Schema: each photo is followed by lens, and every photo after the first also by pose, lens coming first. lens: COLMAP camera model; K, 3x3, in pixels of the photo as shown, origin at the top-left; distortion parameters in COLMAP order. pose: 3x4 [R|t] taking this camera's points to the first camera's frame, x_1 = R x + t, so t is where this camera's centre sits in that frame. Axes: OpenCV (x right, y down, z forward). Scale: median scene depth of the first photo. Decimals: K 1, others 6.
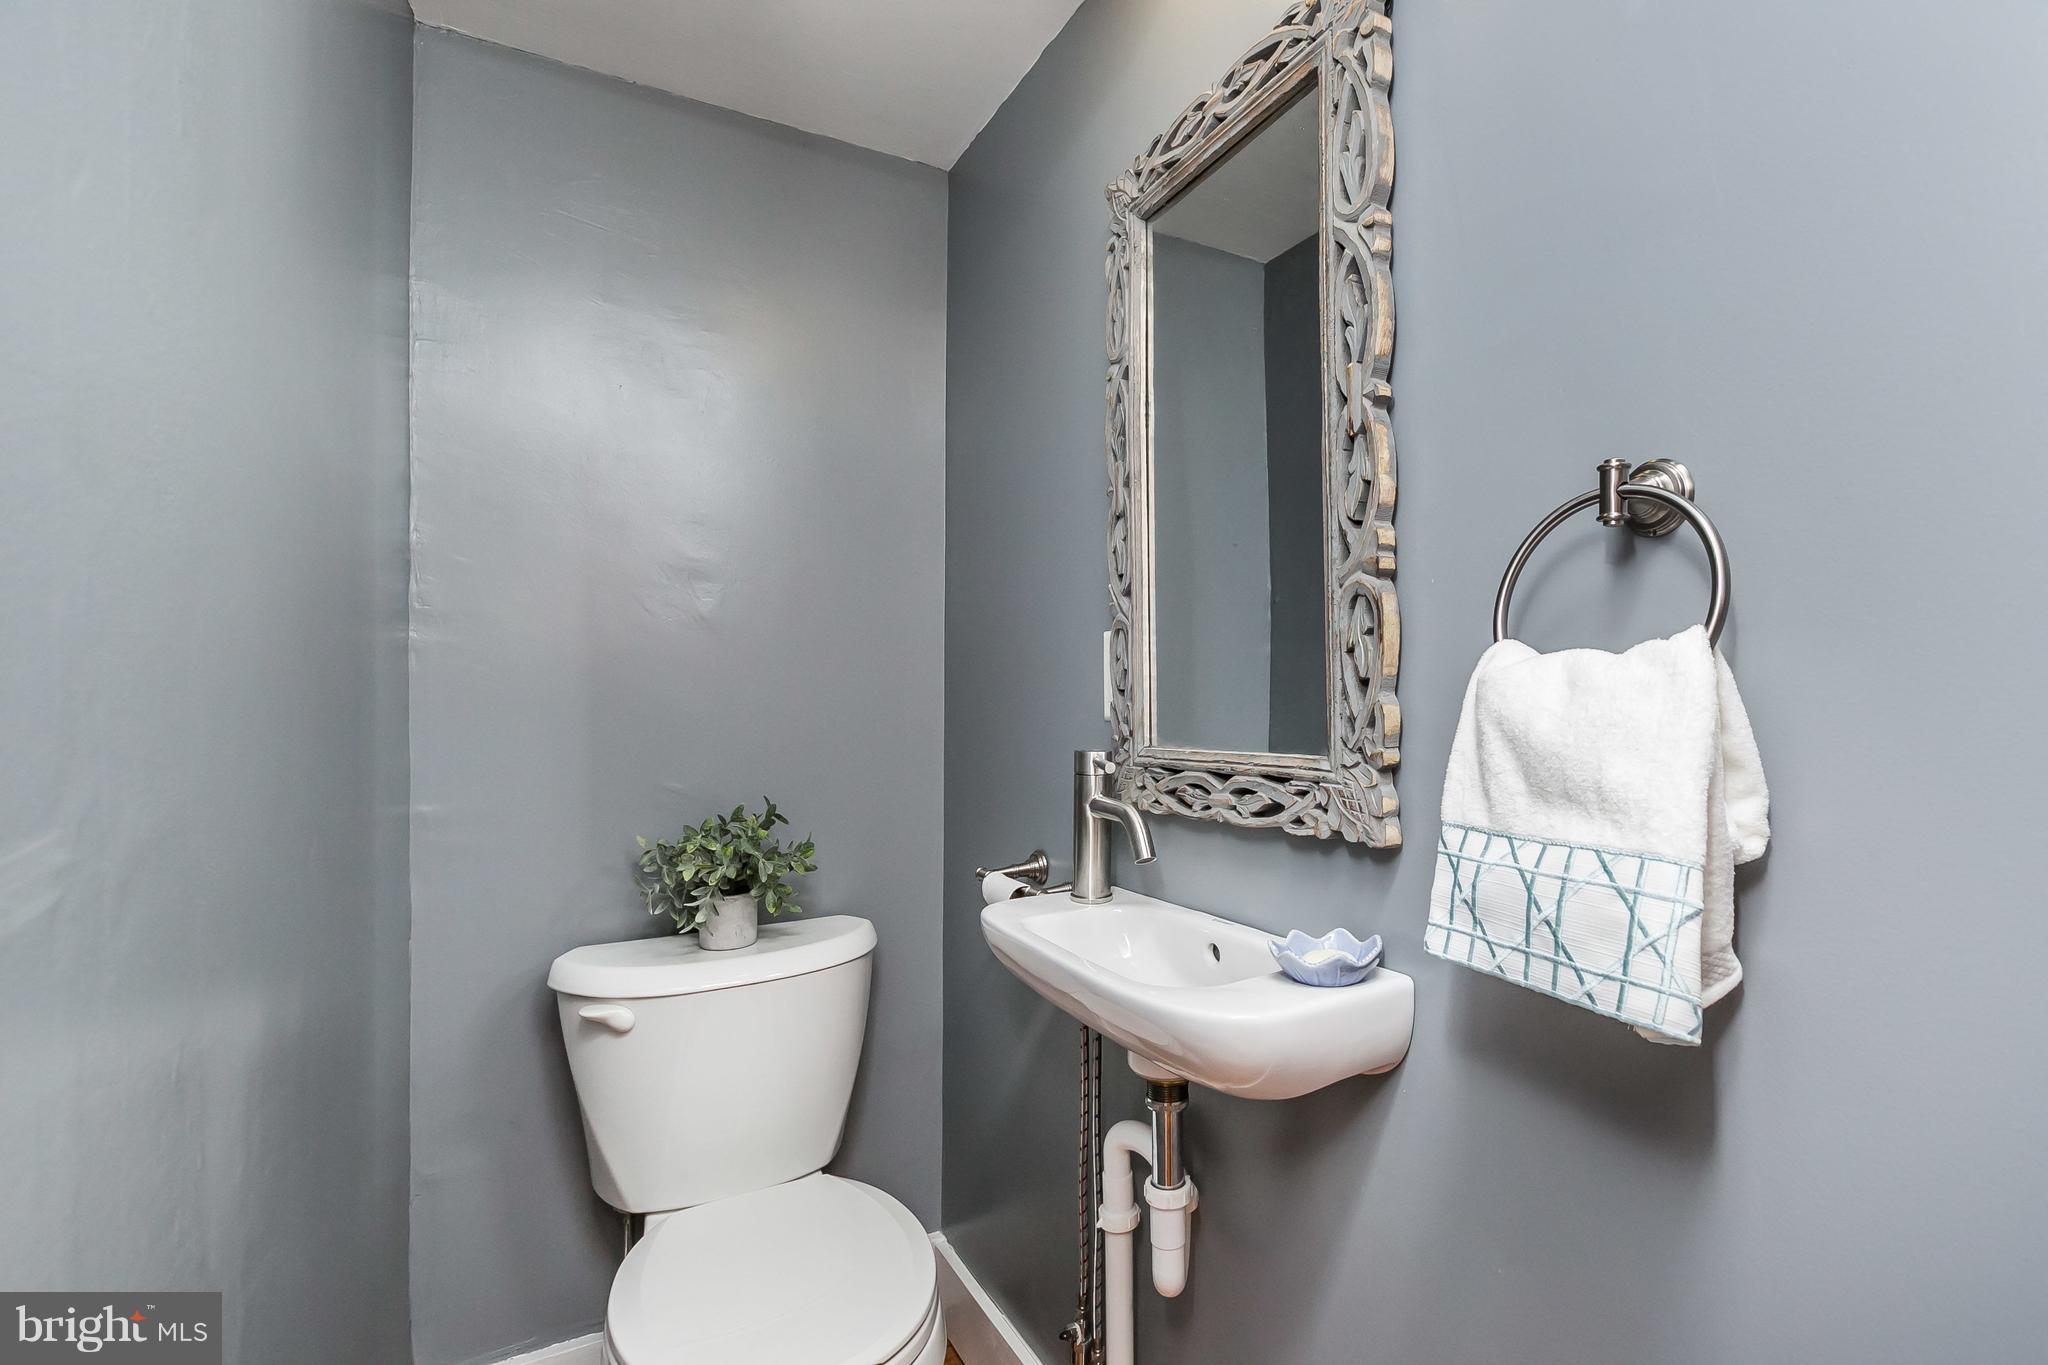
lens RADIAL K [[939.8, 0, 1030.5], [0, 939.8, 688.9], [0, 0, 1]] dist [0.002328, 0.001176]
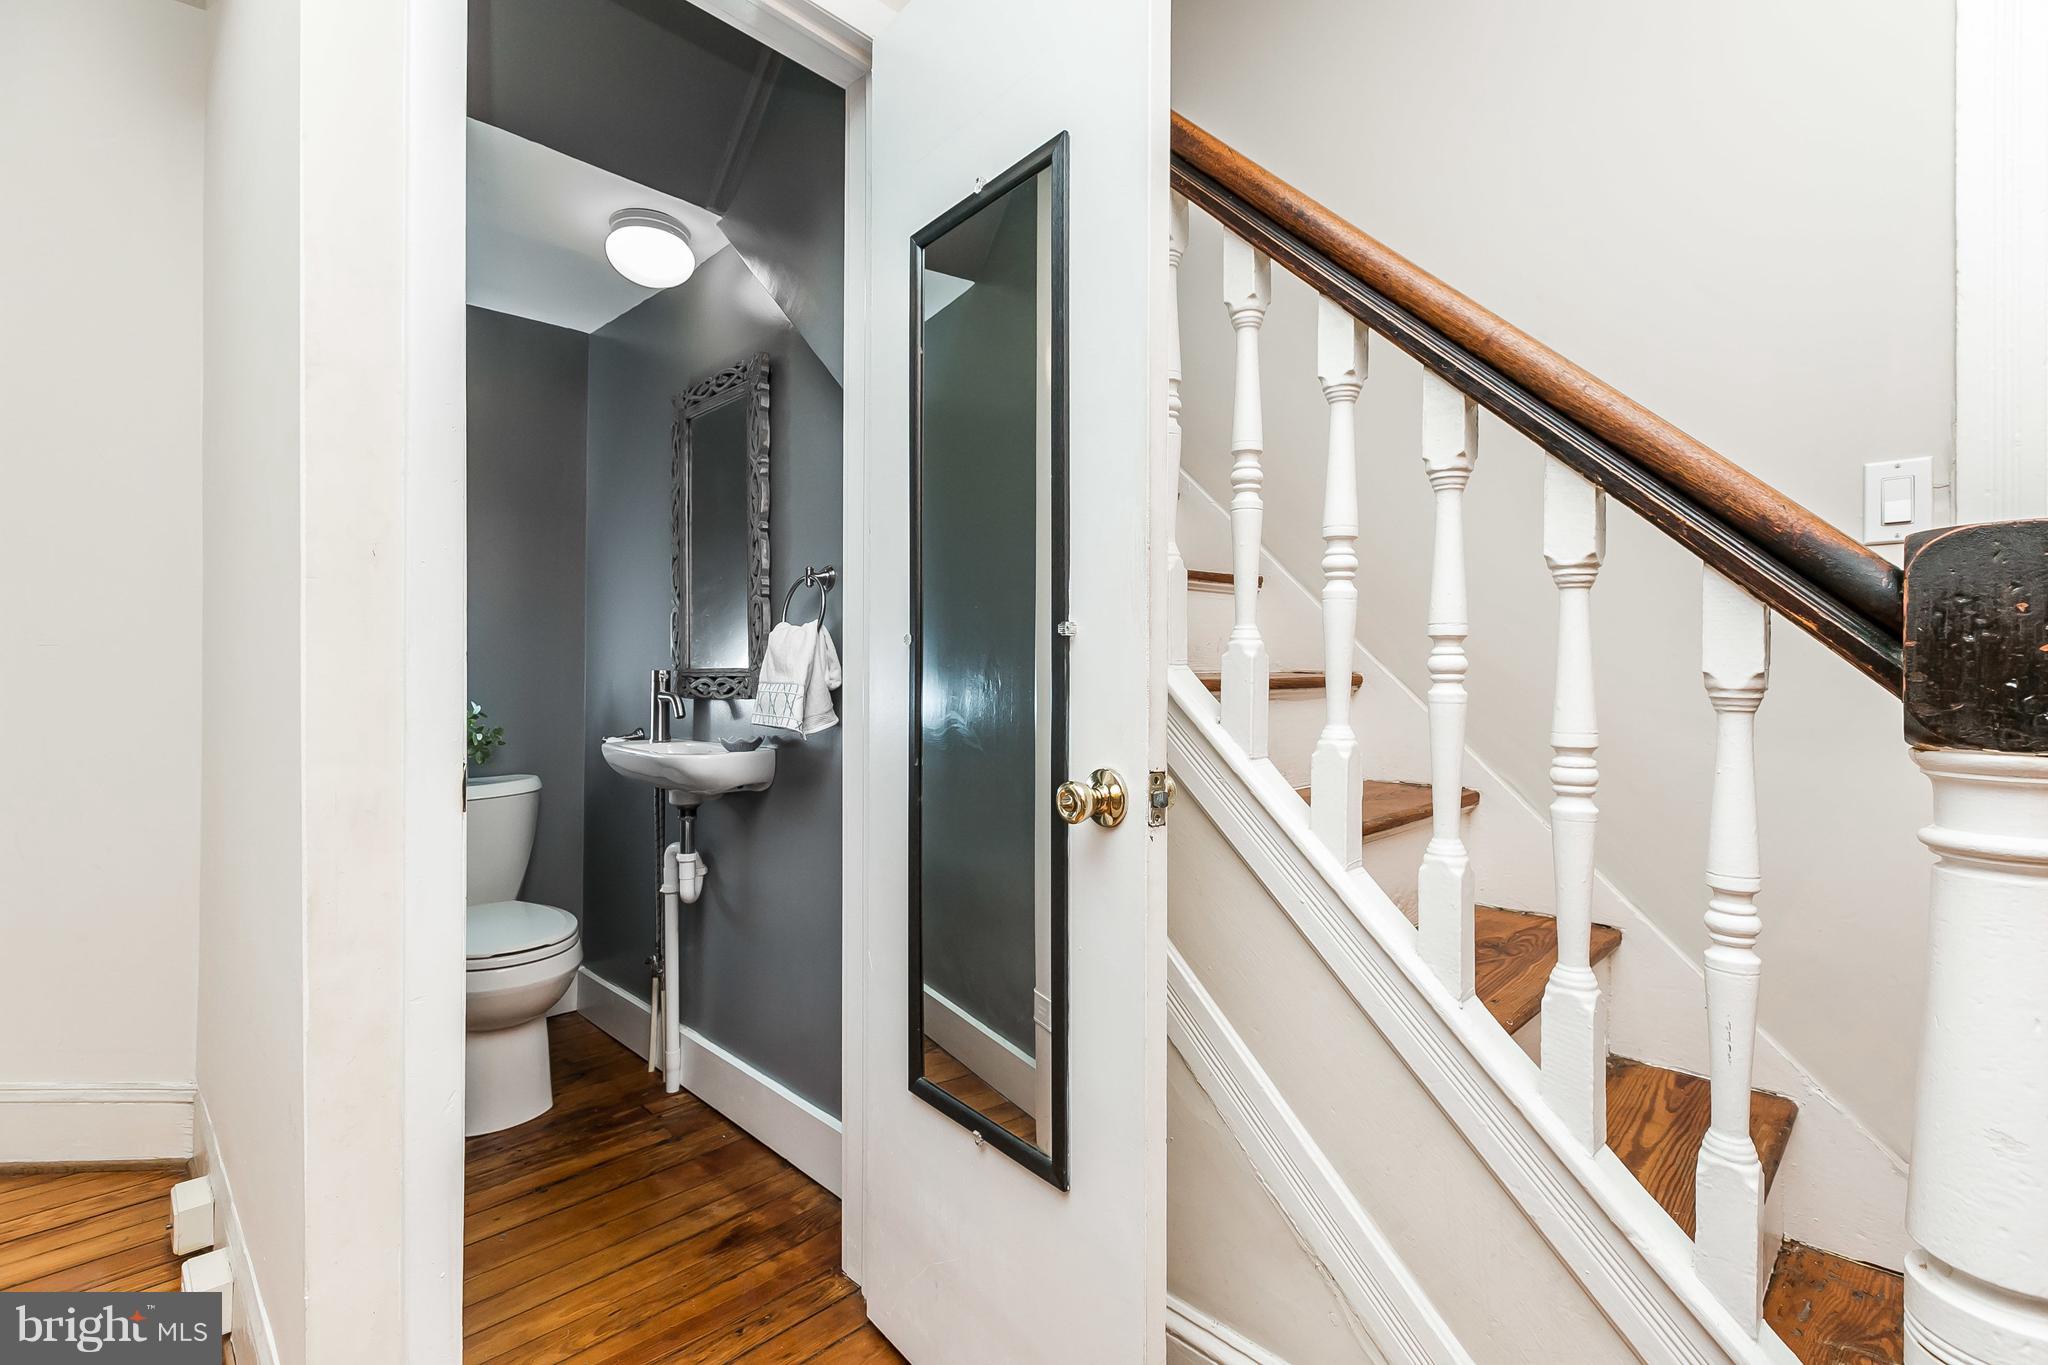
lens RADIAL K [[939.8, 0, 1014.4], [0, 939.8, 670.1], [0, 0, 1]] dist [0.002328, 0.001176]
pose [[0.945664, 0.002146, 0.325139, 0.177998], [-0.005573, 0.999938, 0.009609, 0.053788], [-0.325099, -0.010899, 0.945617, -1.679979]]
